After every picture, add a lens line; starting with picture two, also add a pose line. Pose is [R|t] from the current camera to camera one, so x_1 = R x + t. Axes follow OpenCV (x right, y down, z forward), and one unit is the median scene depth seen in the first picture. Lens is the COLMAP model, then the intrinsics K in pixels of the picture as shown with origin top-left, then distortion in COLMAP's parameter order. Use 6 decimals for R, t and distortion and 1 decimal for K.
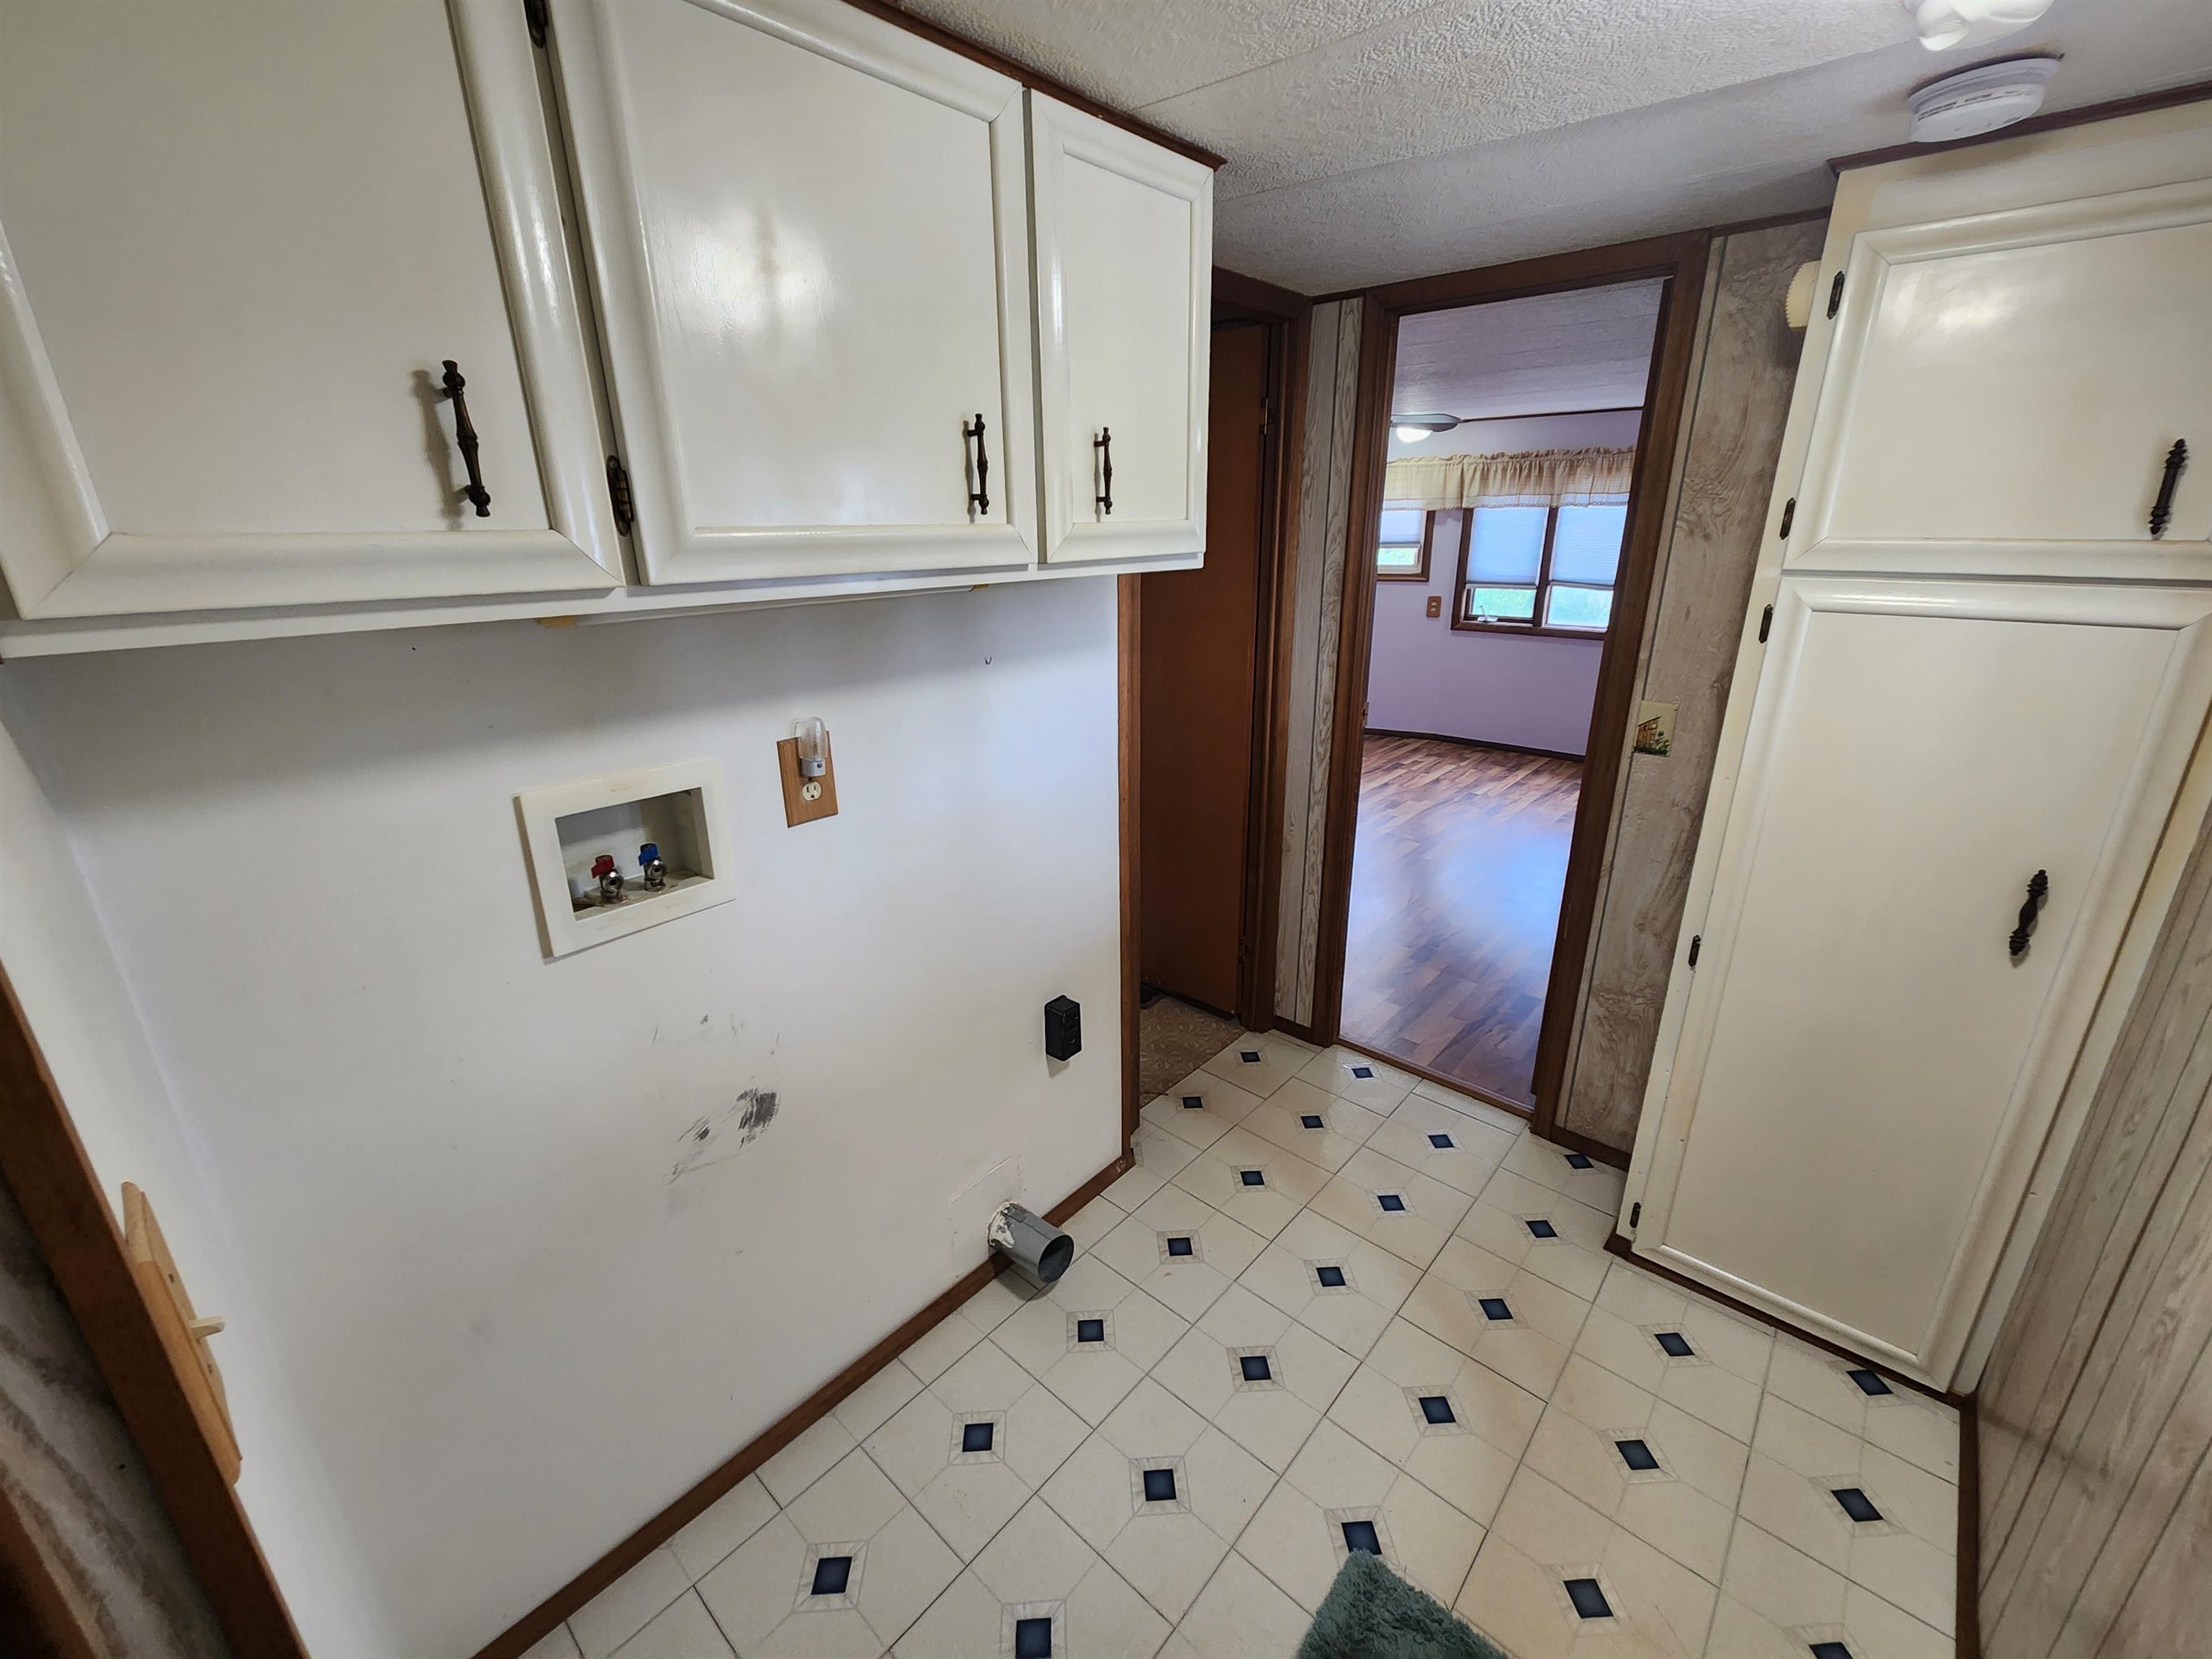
lens RADIAL K [[899.9, 0, 1106.0], [0, 899.9, 829.5], [0, 0, 1]] dist [0.002033, -0.000161]
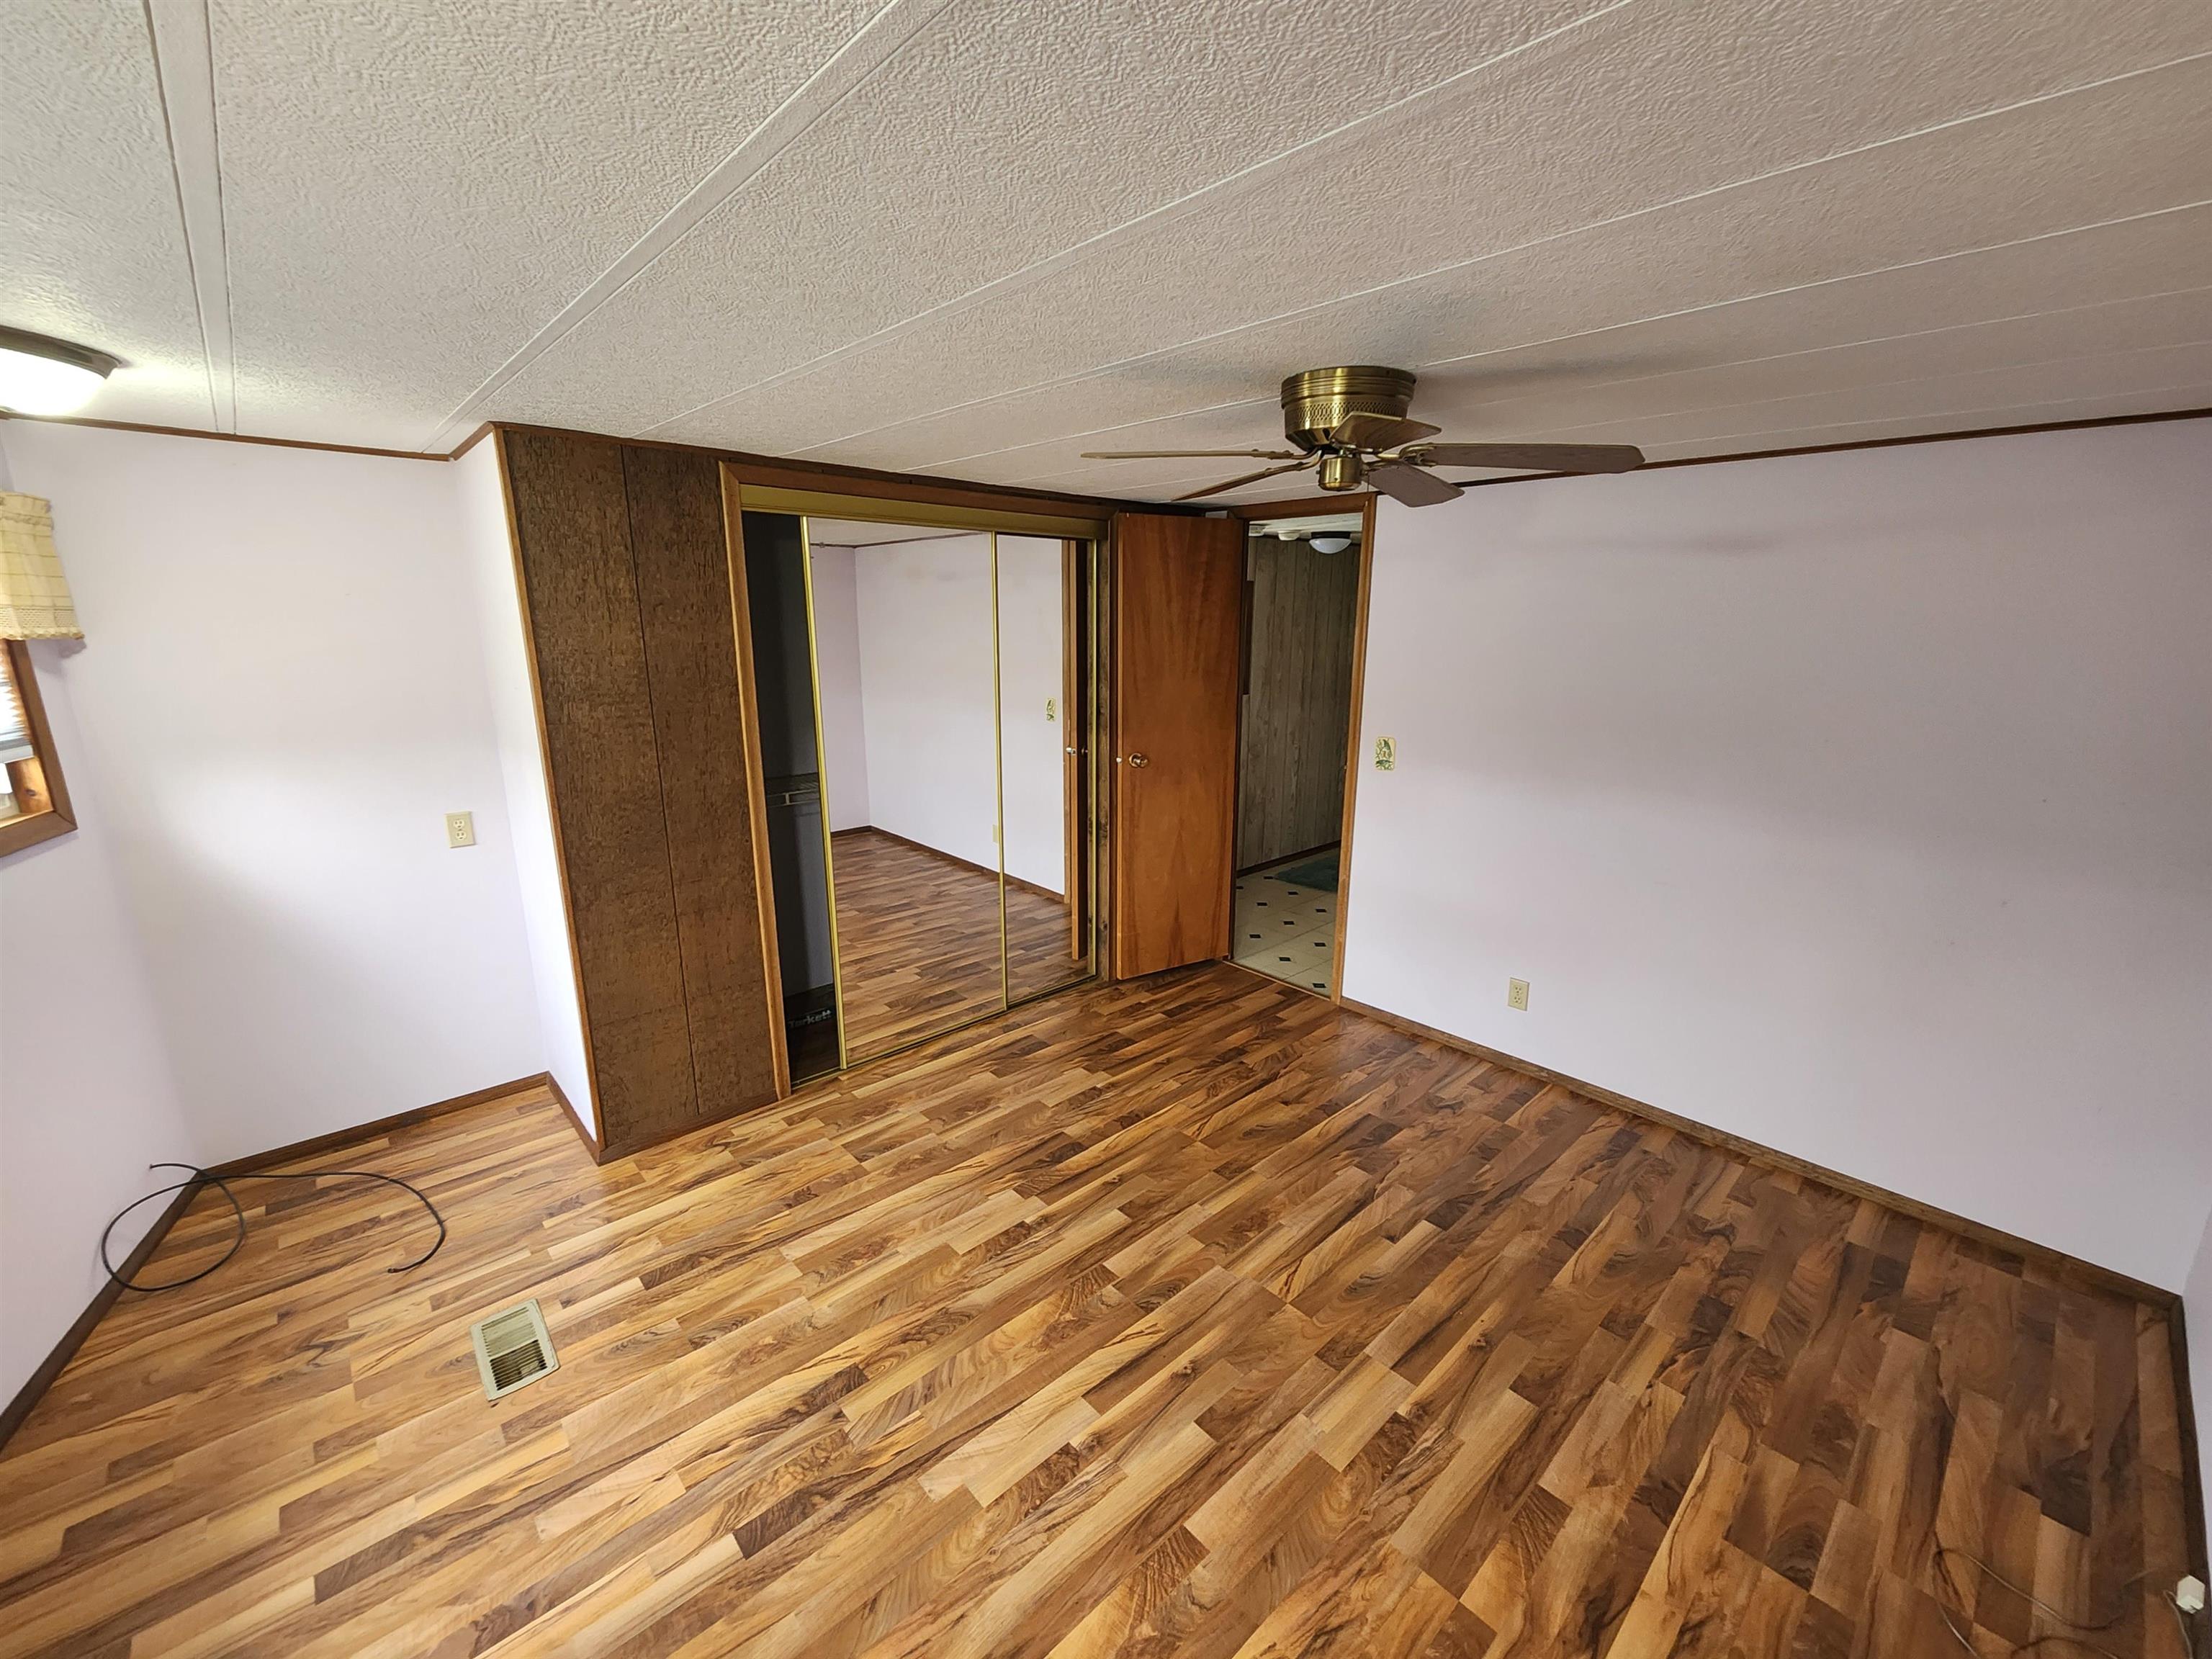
lens RADIAL K [[899.9, 0, 1106.0], [0, 899.9, 829.5], [0, 0, 1]] dist [0.002033, -0.000161]
pose [[-0.995199, -0.018887, 0.096033, 0.261012], [0.035579, 0.844257, 0.534757, -0.411437], [-0.091176, 0.535606, -0.839531, 1.122996]]
